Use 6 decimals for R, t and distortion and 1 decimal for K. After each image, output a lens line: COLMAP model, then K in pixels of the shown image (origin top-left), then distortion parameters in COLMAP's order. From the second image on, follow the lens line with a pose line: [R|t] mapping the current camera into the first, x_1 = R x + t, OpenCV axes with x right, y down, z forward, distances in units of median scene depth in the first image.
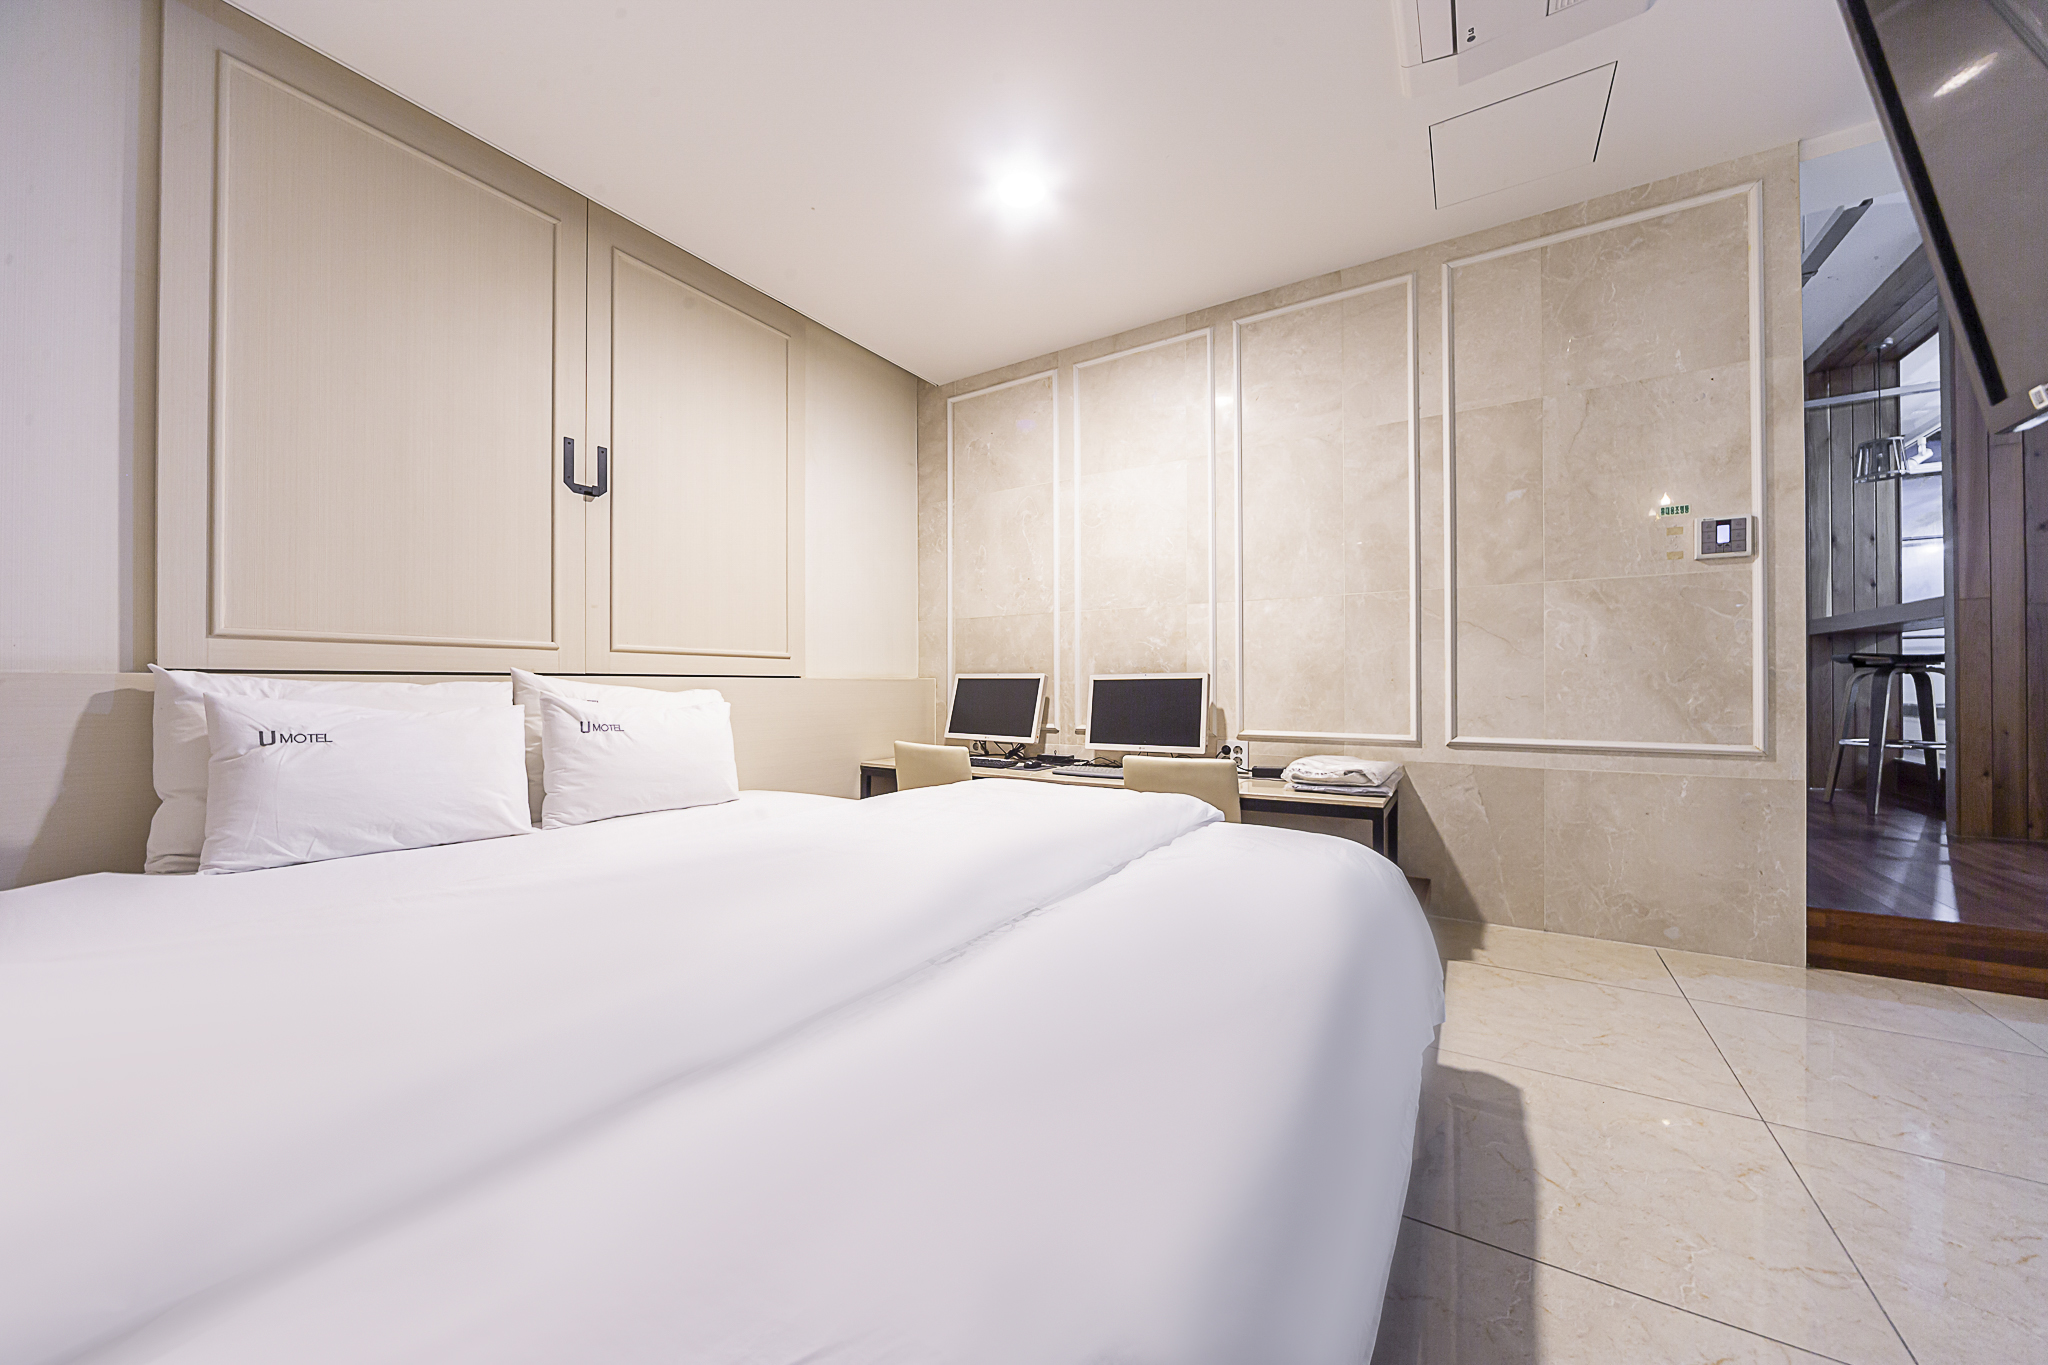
lens RADIAL K [[720.1, 0, 1028.5], [0, 720.1, 689.2], [0, 0, 1]] dist [-0.006043, 0.000725]
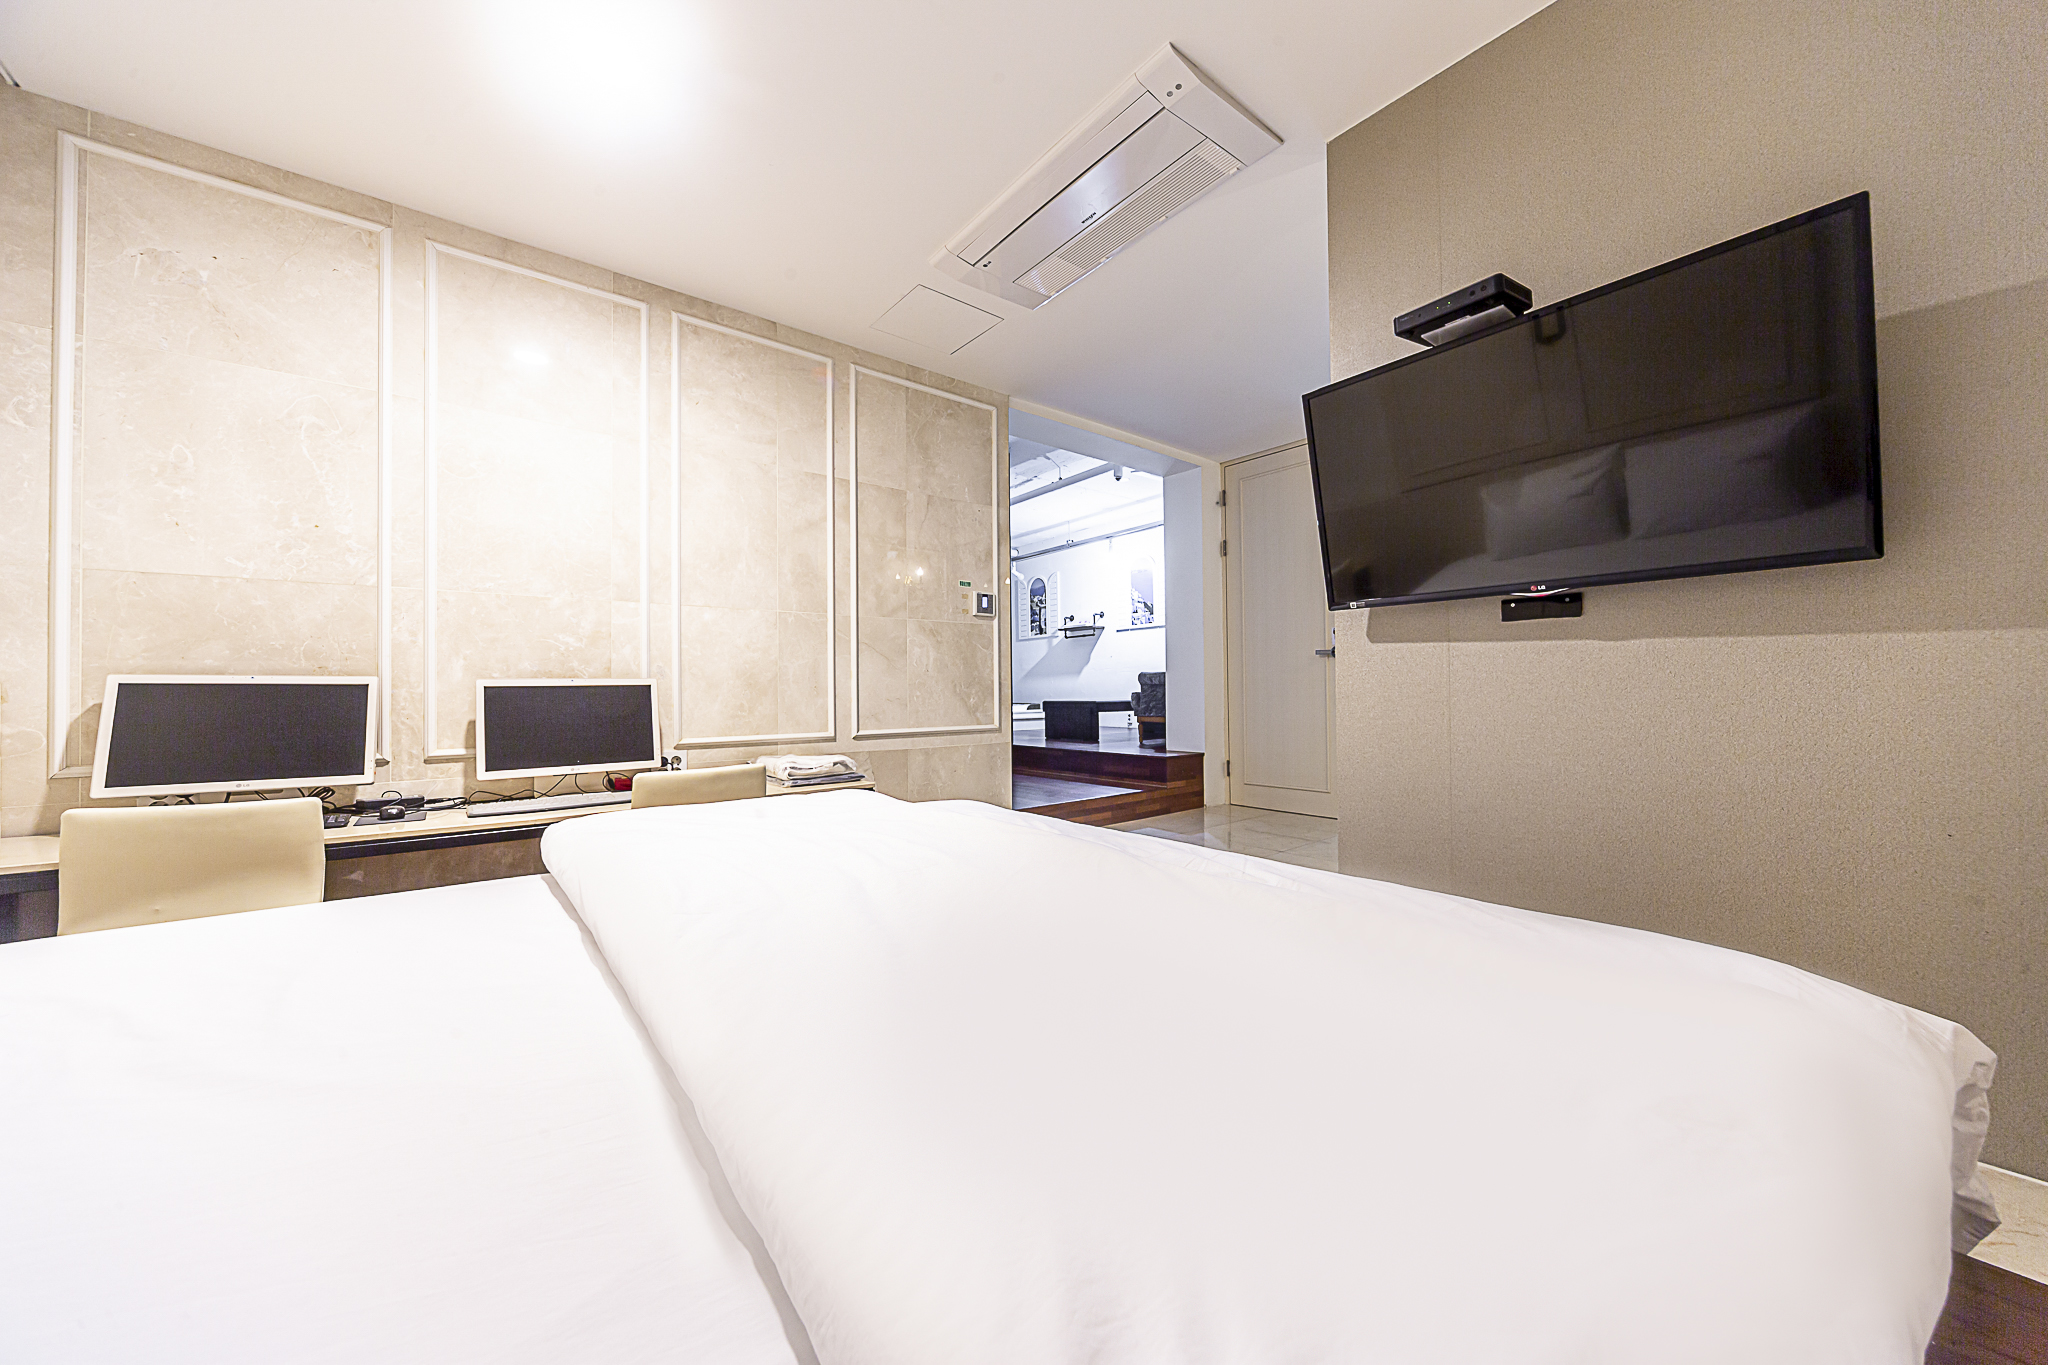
lens RADIAL K [[720.1, 0, 1027.2], [0, 720.1, 687.5], [0, 0, 1]] dist [-0.006043, 0.000725]
pose [[0.327258, 0.001380, 0.944934, -0.537239], [0.011986, 0.999912, -0.005611, -0.001104], [-0.944859, 0.013162, 0.327212, 0.288743]]
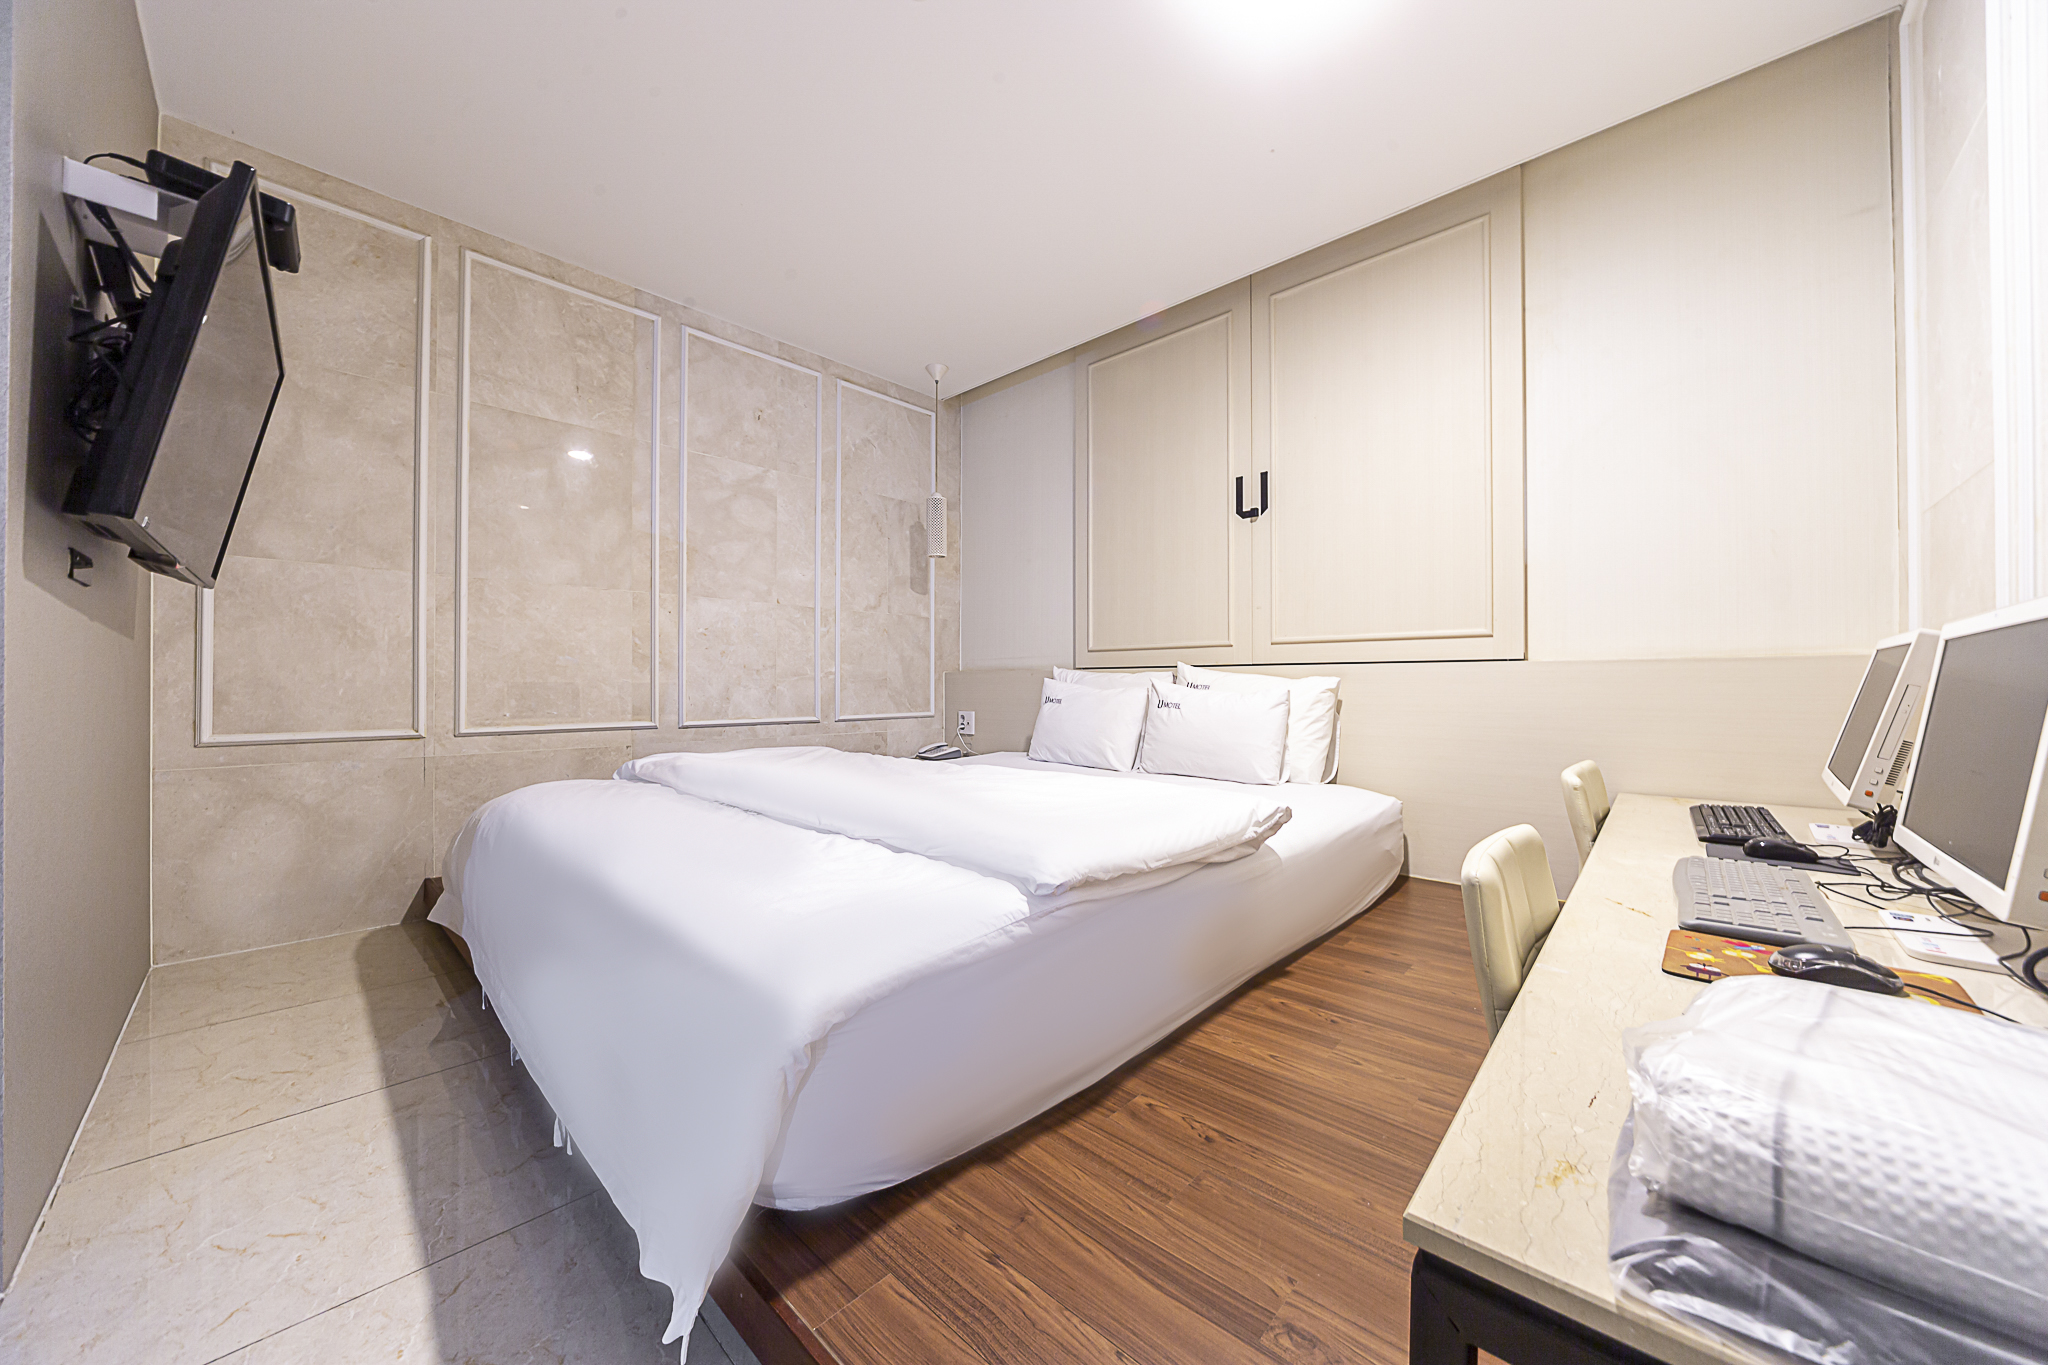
lens RADIAL K [[720.1, 0, 1024.1], [0, 720.1, 675.2], [0, 0, 1]] dist [-0.006043, 0.000725]
pose [[-0.195835, -0.011272, -0.980572, 0.634183], [-0.002054, 0.999936, -0.011085, 0.011525], [0.980635, -0.000157, -0.195846, 0.834537]]
